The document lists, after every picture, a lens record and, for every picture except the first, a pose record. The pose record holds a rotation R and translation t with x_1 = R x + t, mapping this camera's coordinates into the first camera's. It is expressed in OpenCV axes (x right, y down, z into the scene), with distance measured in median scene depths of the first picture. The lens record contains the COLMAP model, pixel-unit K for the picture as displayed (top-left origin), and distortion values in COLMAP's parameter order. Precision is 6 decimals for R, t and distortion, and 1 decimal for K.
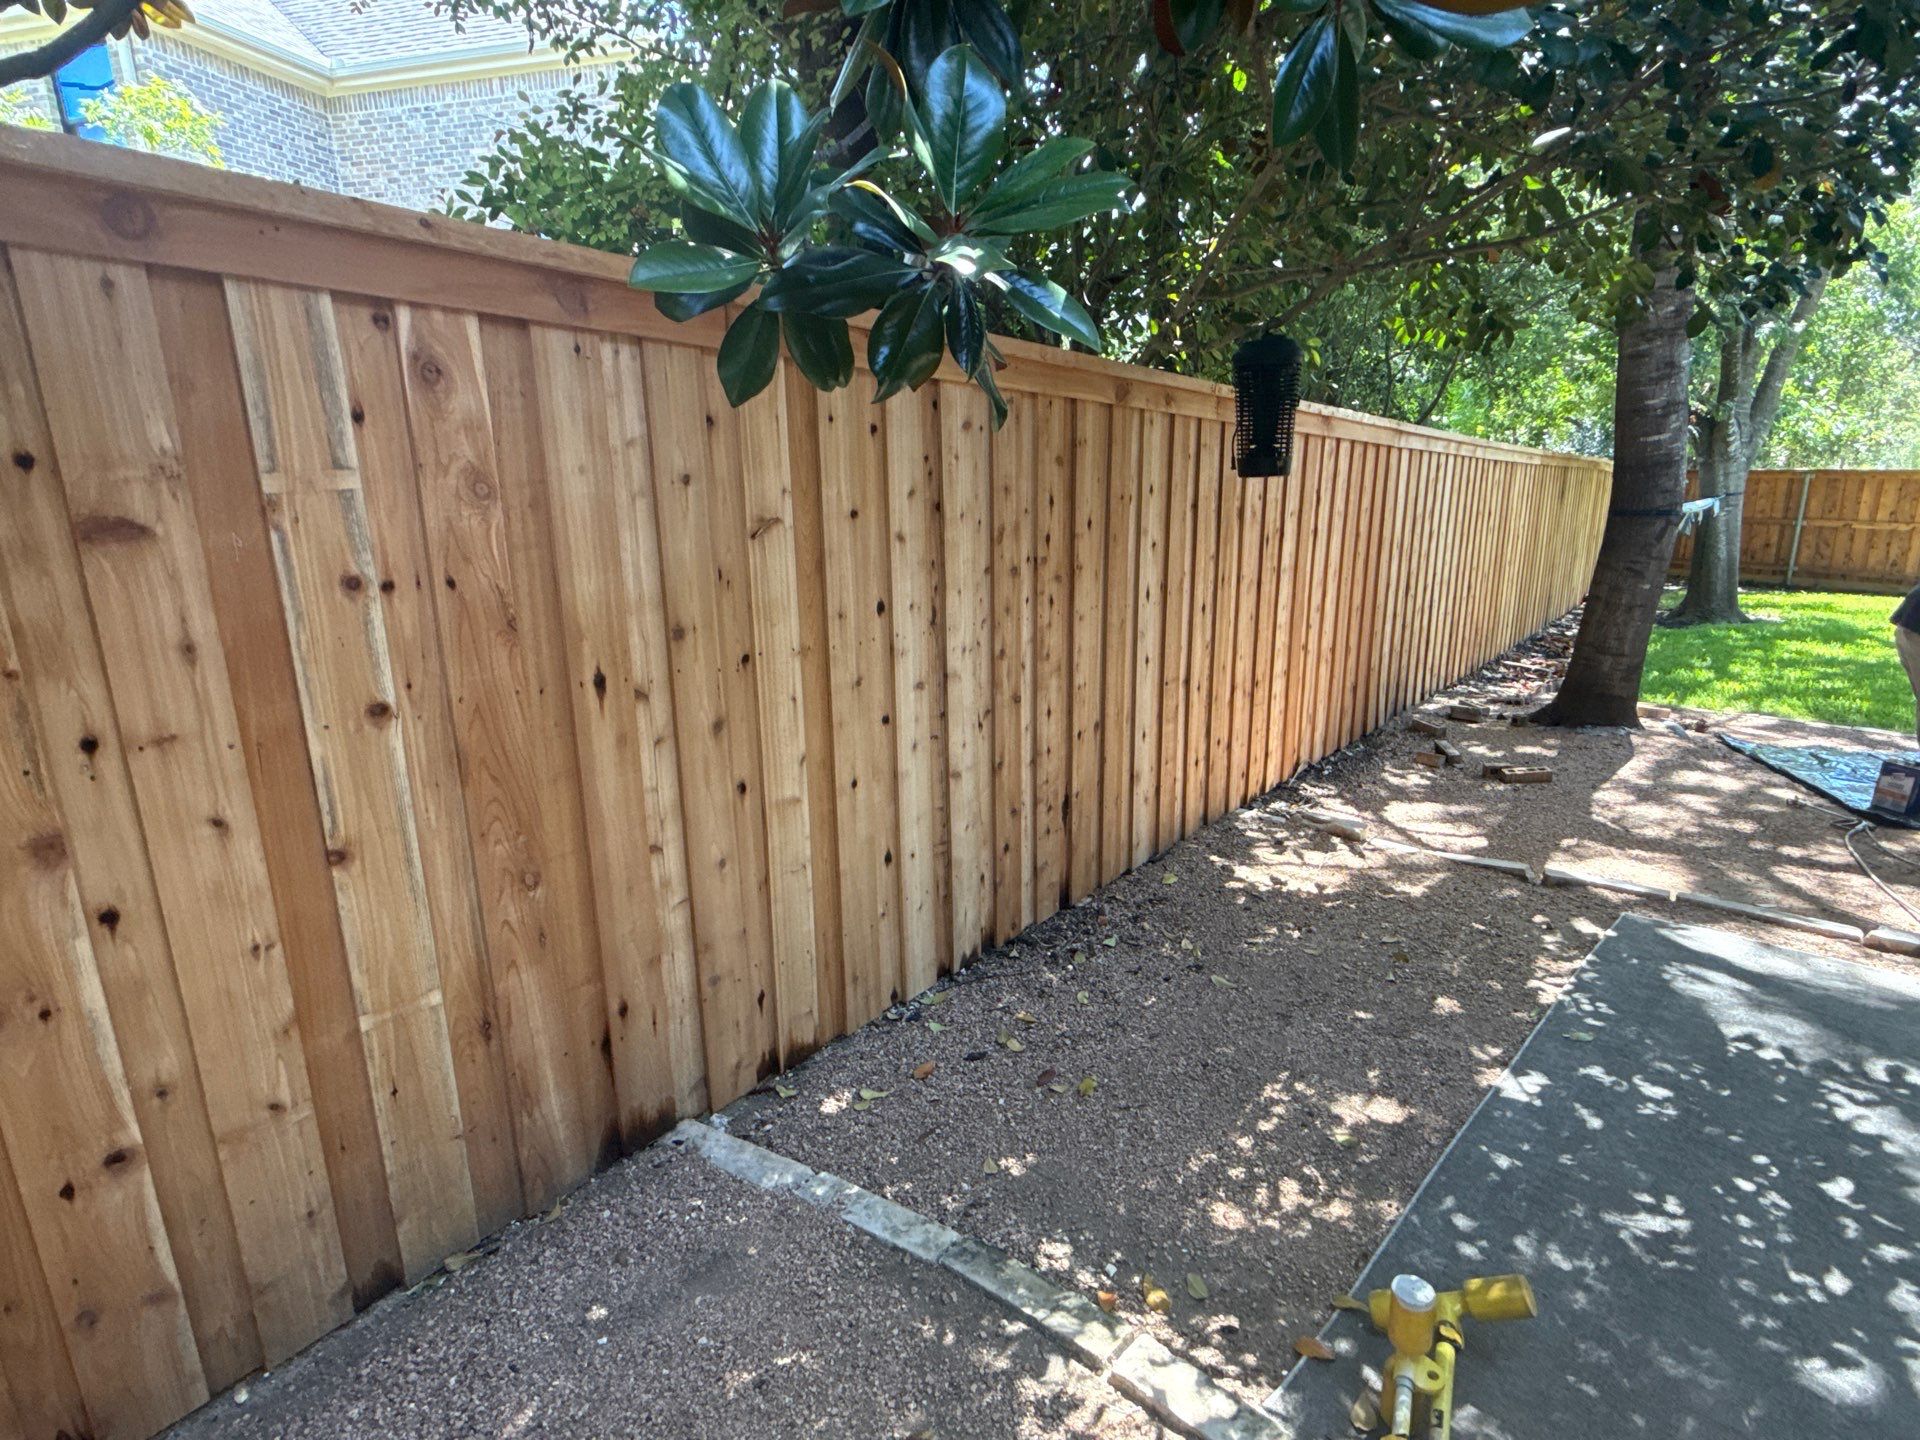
lens RADIAL K [[1031.6, 0, 972.4], [0, 1031.6, 721.4], [0, 0, 1]] dist [-0.005174, -0.000874]
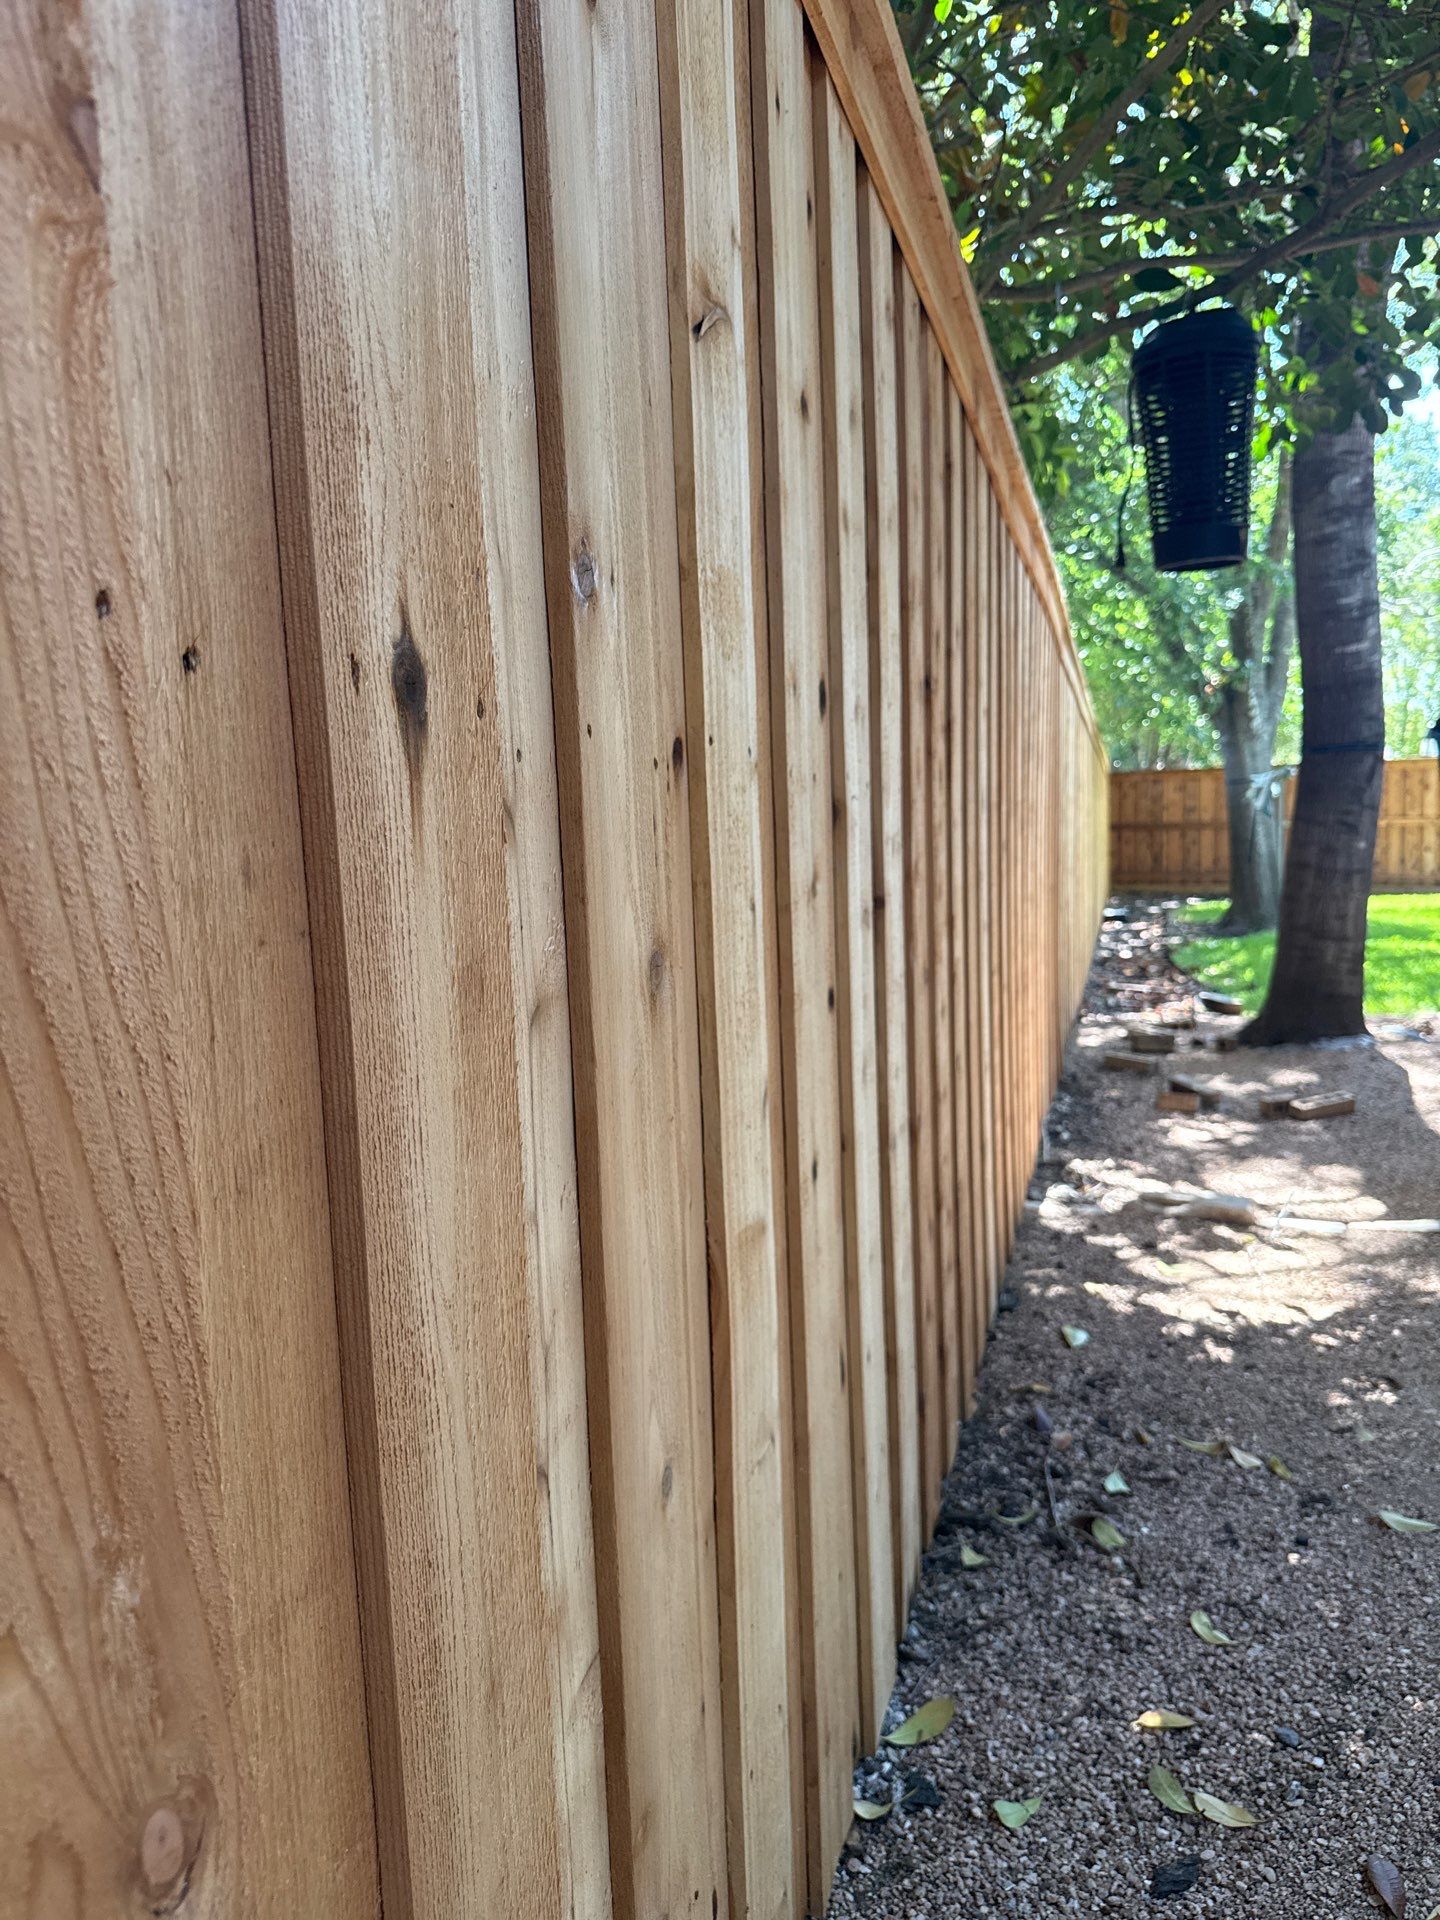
lens RADIAL K [[1363.6, 0, 716.4], [0, 1363.6, 967.6], [0, 0, 1]] dist [0.013064, -0.017749]
pose [[0.934189, -0.070726, 0.349699, -0.197443], [0.118999, 0.985795, -0.118518, 0.027228], [-0.336350, 0.152332, 0.929335, 0.362092]]
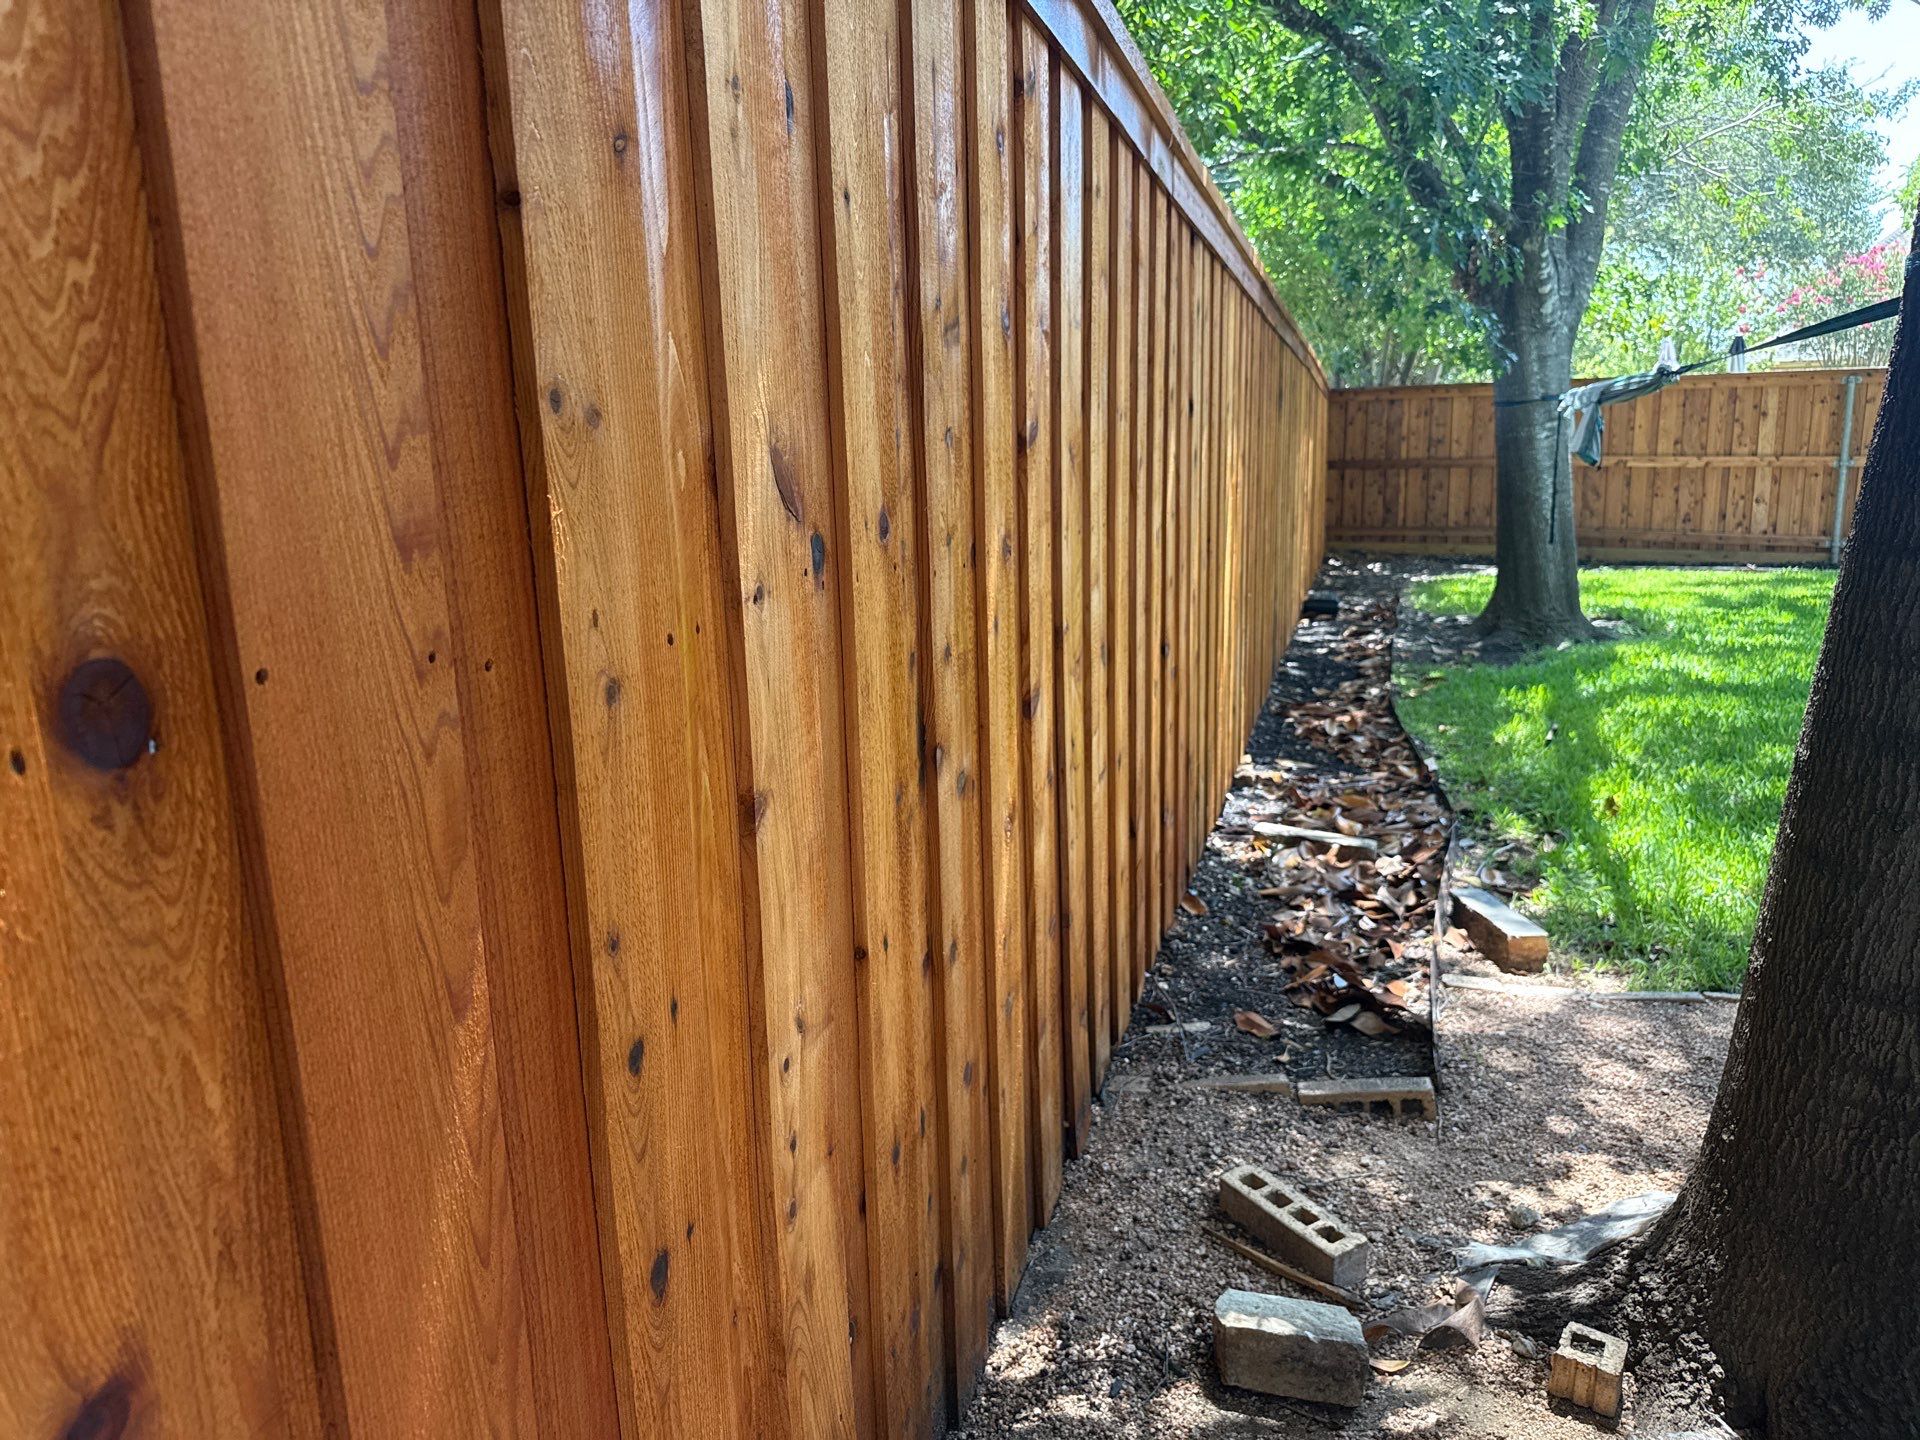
lens RADIAL K [[1363.6, 0, 972.4], [0, 1363.6, 713.0], [0, 0, 1]] dist [0.013064, -0.017749]
pose [[0.930323, -0.094205, 0.354436, 0.526175], [0.110929, 0.993458, -0.027117, -0.195325], [-0.349563, 0.064545, 0.934687, 1.207604]]
